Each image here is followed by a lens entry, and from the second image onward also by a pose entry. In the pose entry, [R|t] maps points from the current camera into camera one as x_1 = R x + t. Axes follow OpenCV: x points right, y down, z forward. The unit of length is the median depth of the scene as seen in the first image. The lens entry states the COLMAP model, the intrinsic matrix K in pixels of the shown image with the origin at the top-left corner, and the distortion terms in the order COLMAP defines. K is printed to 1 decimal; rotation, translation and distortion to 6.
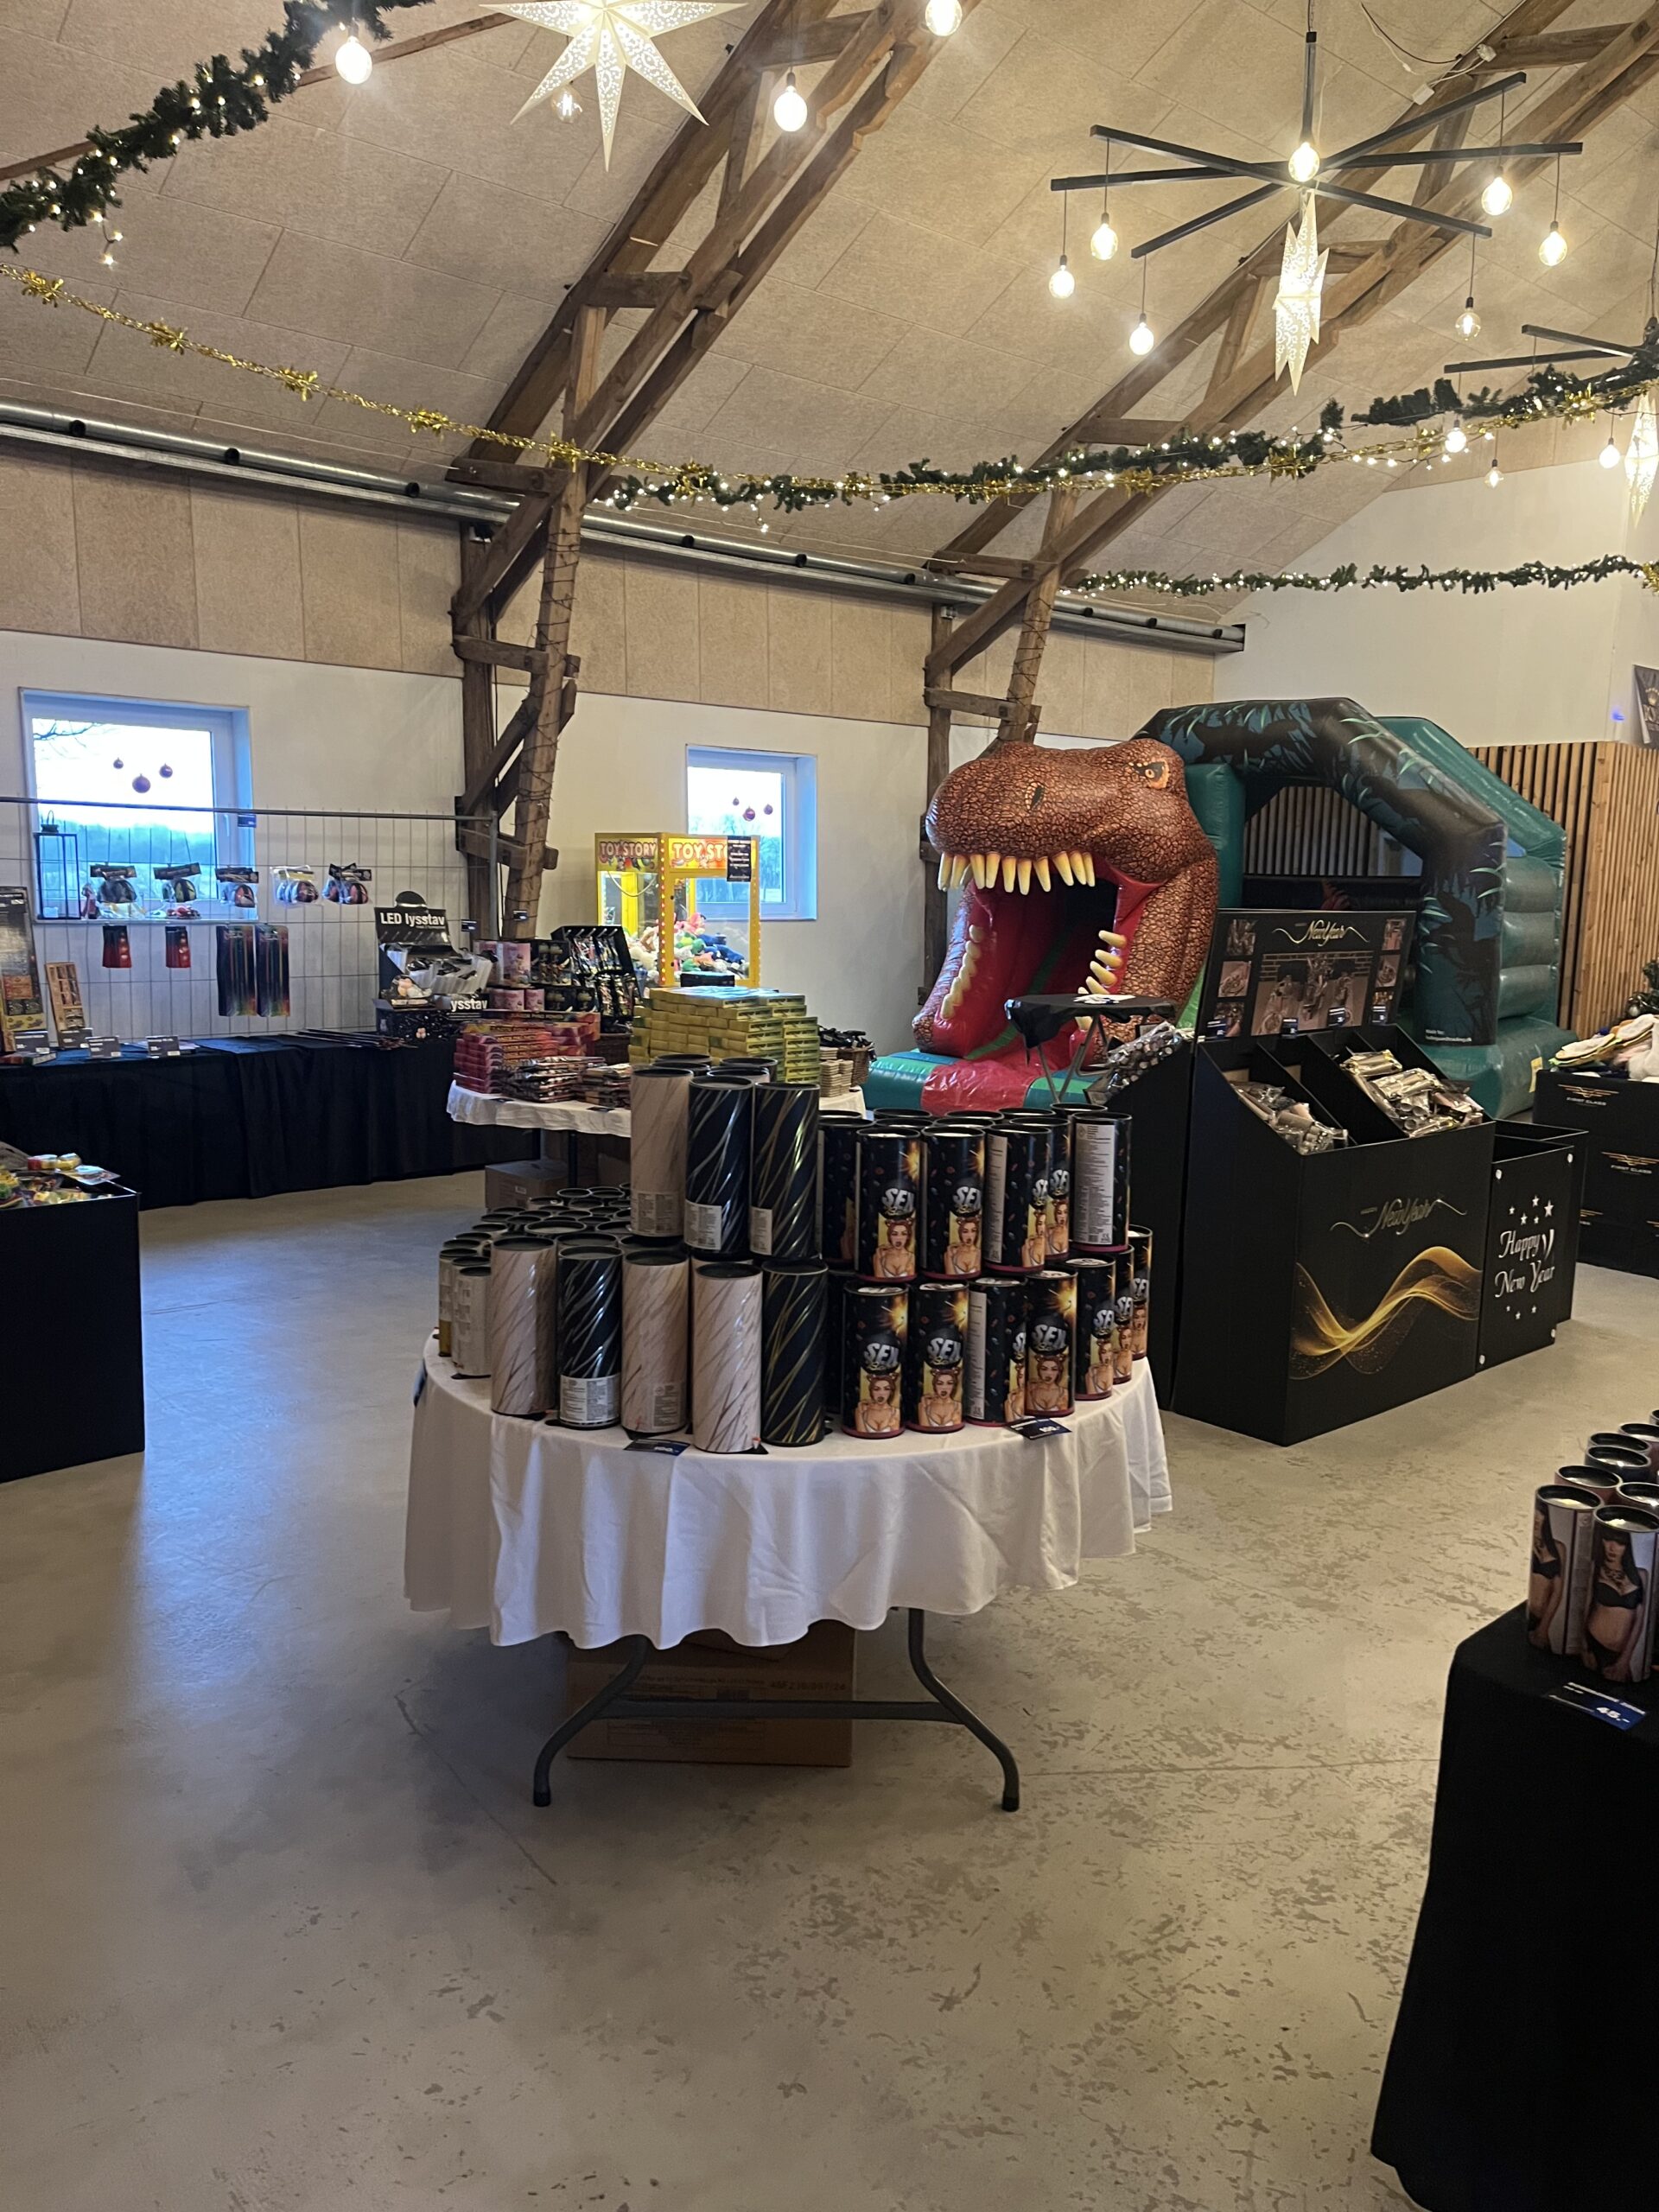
lens RADIAL K [[1659.9, 0, 821.7], [0, 1659.9, 1109.8], [0, 0, 1]] dist [0.069036, -0.077092]
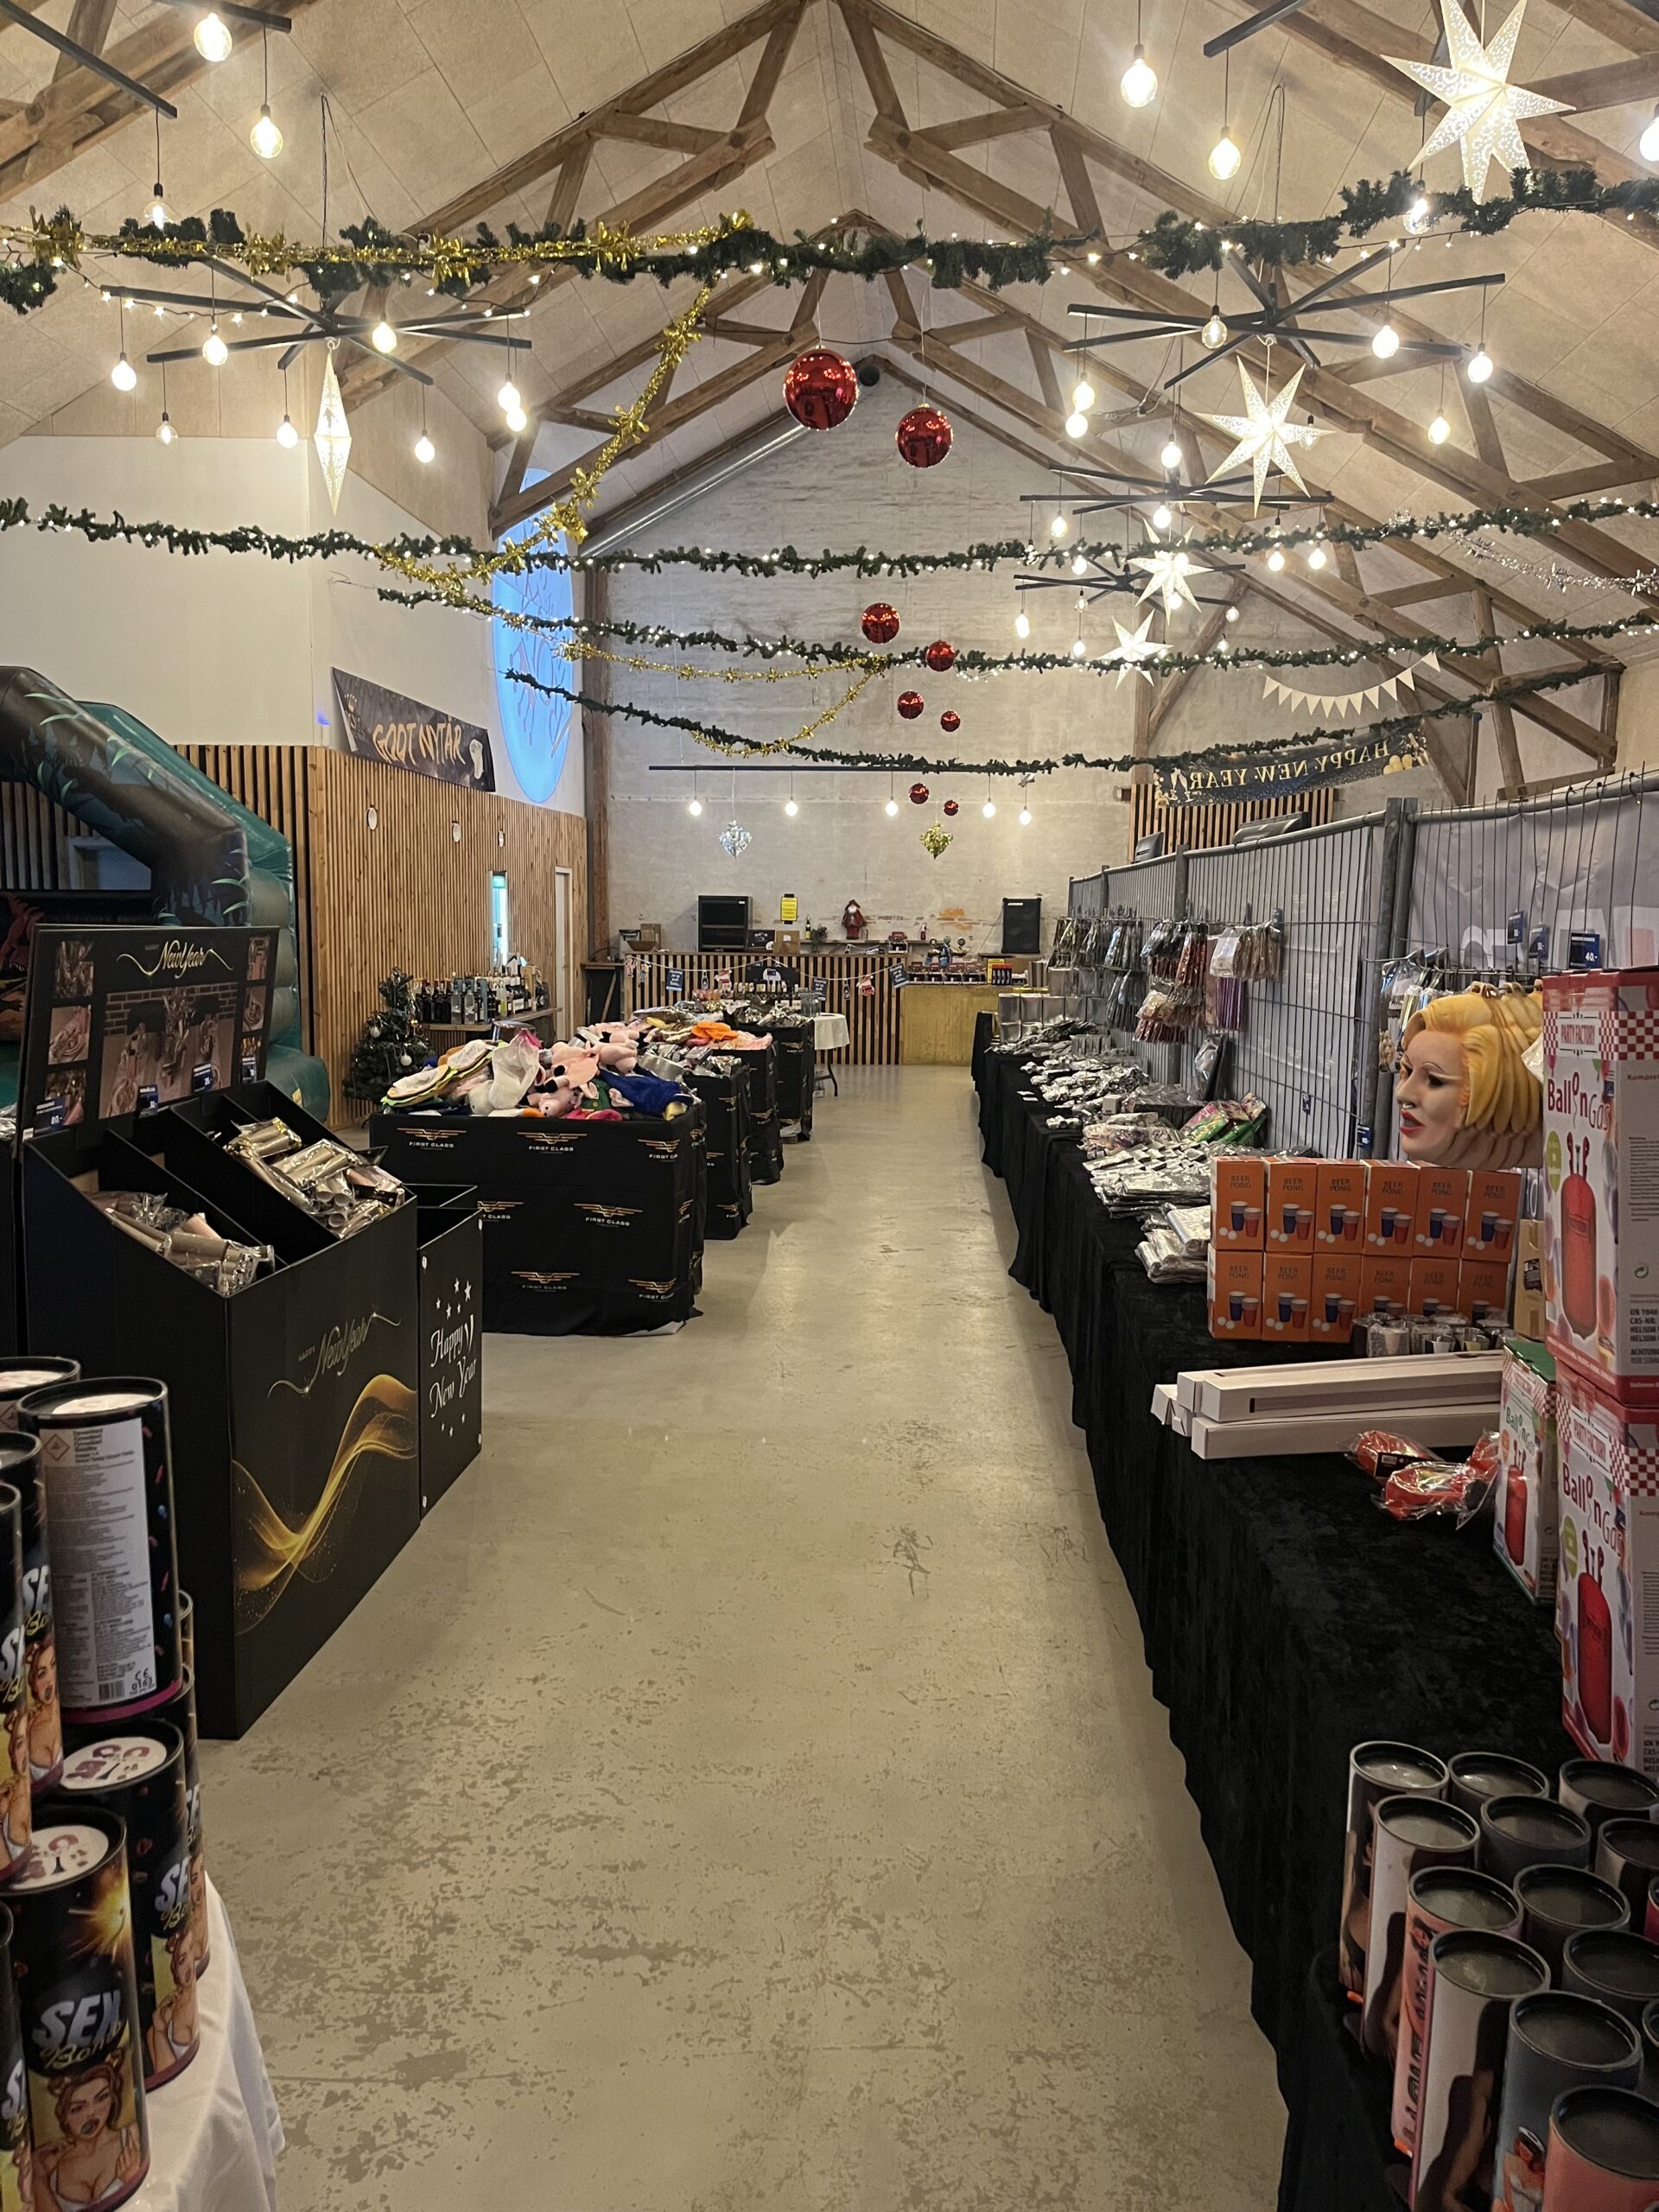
lens RADIAL K [[1659.9, 0, 821.7], [0, 1659.9, 1109.8], [0, 0, 1]] dist [0.069036, -0.077092]
pose [[0.713055, -0.093945, 0.694785, 0.004281], [0.102177, 0.994326, 0.029583, -0.036339], [-0.693622, 0.049897, 0.718609, 0.313988]]
